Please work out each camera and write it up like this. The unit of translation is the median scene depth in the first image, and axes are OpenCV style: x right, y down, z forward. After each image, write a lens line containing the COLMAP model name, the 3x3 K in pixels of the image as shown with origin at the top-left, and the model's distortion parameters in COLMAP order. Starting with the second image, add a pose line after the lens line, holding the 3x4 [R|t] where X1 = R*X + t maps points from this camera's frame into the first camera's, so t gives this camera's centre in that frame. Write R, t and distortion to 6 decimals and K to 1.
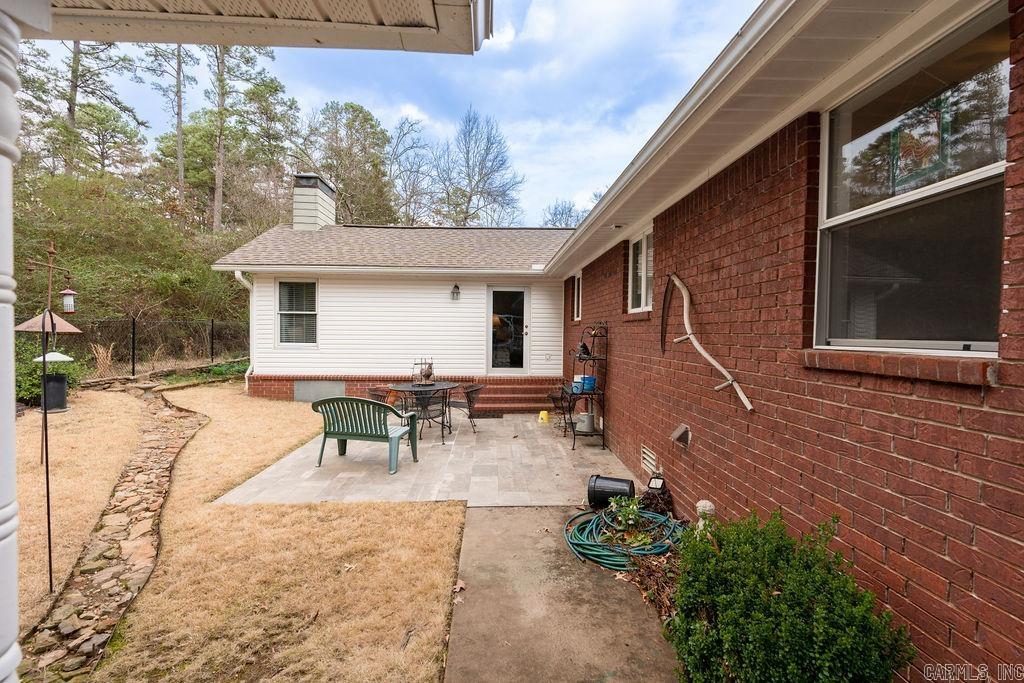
lens RADIAL K [[466.1, 0, 512.0], [0, 466.1, 341.5], [0, 0, 1]] dist [-0.003254, 0.000546]
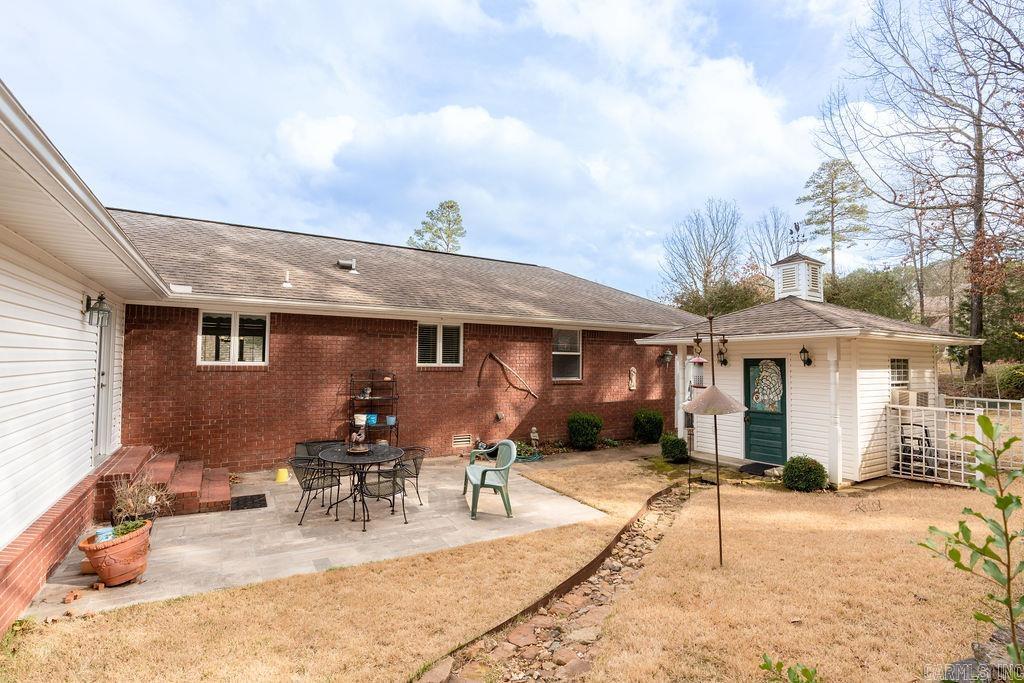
lens RADIAL K [[466.1, 0, 512.0], [0, 466.1, 341.5], [0, 0, 1]] dist [-0.003254, 0.000546]
pose [[-0.485413, 0.023407, 0.873972, -0.747319], [0.000877, 0.999654, -0.026286, -0.057129], [-0.874285, -0.011993, -0.485265, 0.840204]]
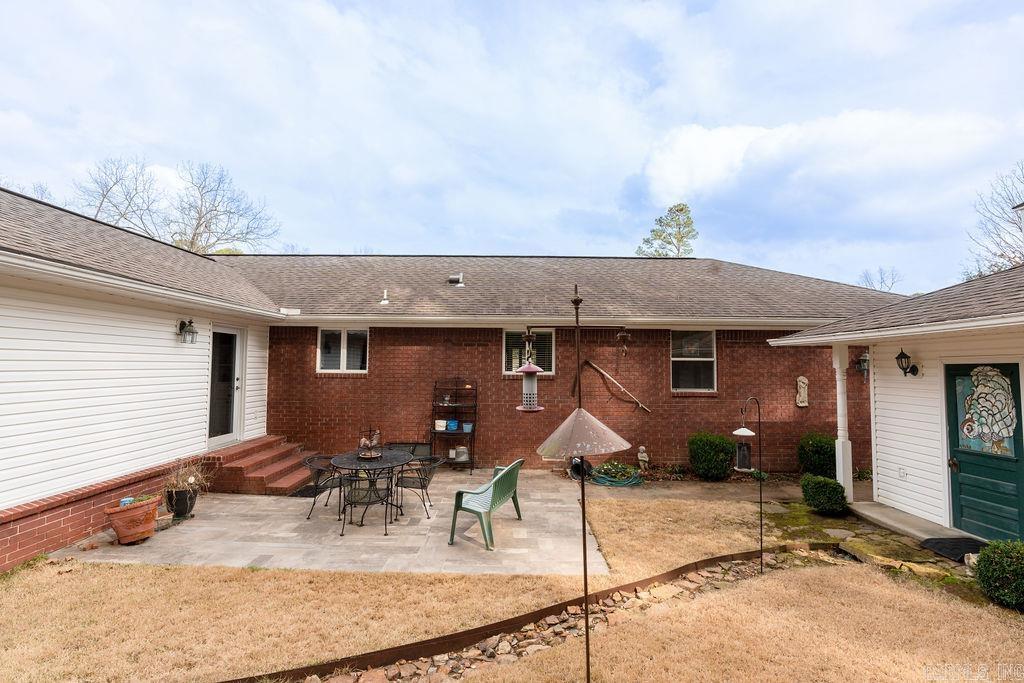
lens RADIAL K [[446.7, 0, 515.5], [0, 446.7, 346.3], [0, 0, 1]] dist [-0.003078, -0.000252]
pose [[0.022038, 0.037357, 0.999059, -0.721876], [0.010756, 0.999235, -0.037601, -0.054336], [-0.999699, 0.011575, 0.021620, 0.517773]]
